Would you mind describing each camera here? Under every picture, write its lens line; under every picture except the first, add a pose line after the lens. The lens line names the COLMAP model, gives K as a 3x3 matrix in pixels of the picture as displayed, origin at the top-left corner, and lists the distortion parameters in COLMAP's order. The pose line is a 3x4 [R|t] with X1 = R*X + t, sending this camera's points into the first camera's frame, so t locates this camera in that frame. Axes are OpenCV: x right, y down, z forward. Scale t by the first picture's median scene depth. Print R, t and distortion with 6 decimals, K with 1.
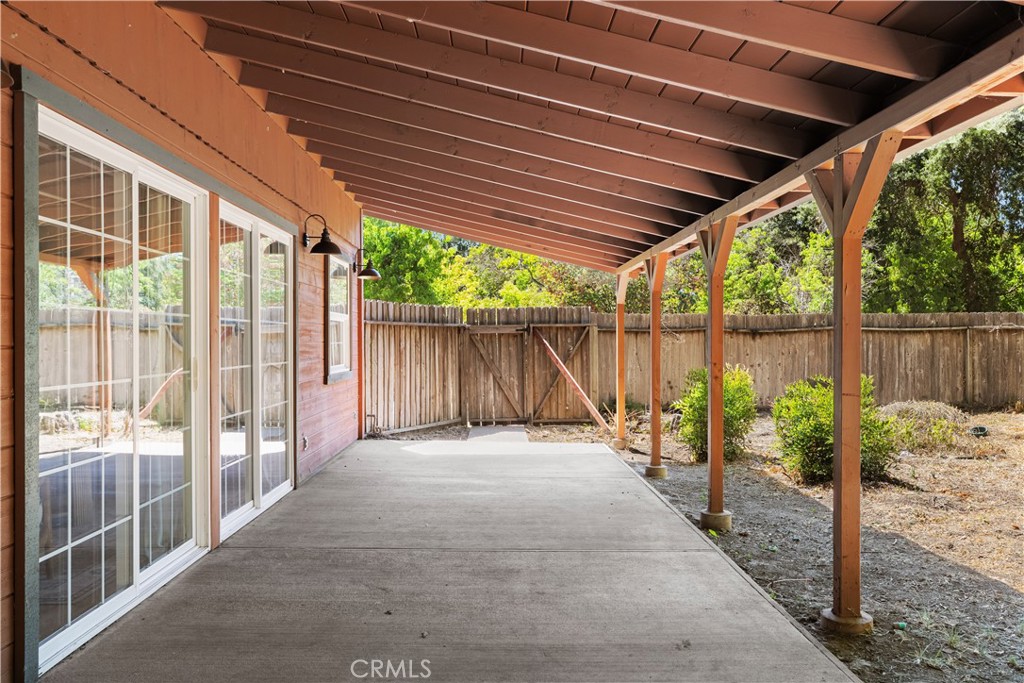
lens RADIAL K [[825.9, 0, 505.7], [0, 825.9, 356.4], [0, 0, 1]] dist [0.000476, -0.000110]
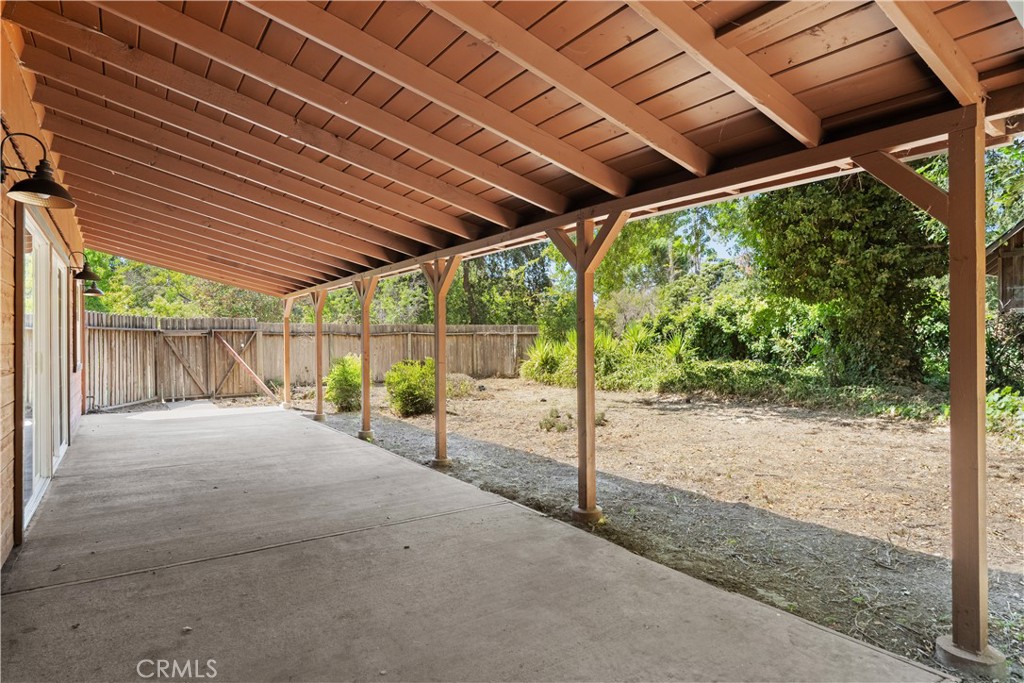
lens RADIAL K [[586.4, 0, 511.9], [0, 586.4, 341.8], [0, 0, 1]] dist [0.000437, 0.000077]
pose [[0.833992, -0.003254, 0.551767, -0.099781], [0.012885, 0.999825, -0.013578, 0.003504], [-0.551626, 0.018433, 0.833888, -0.148050]]
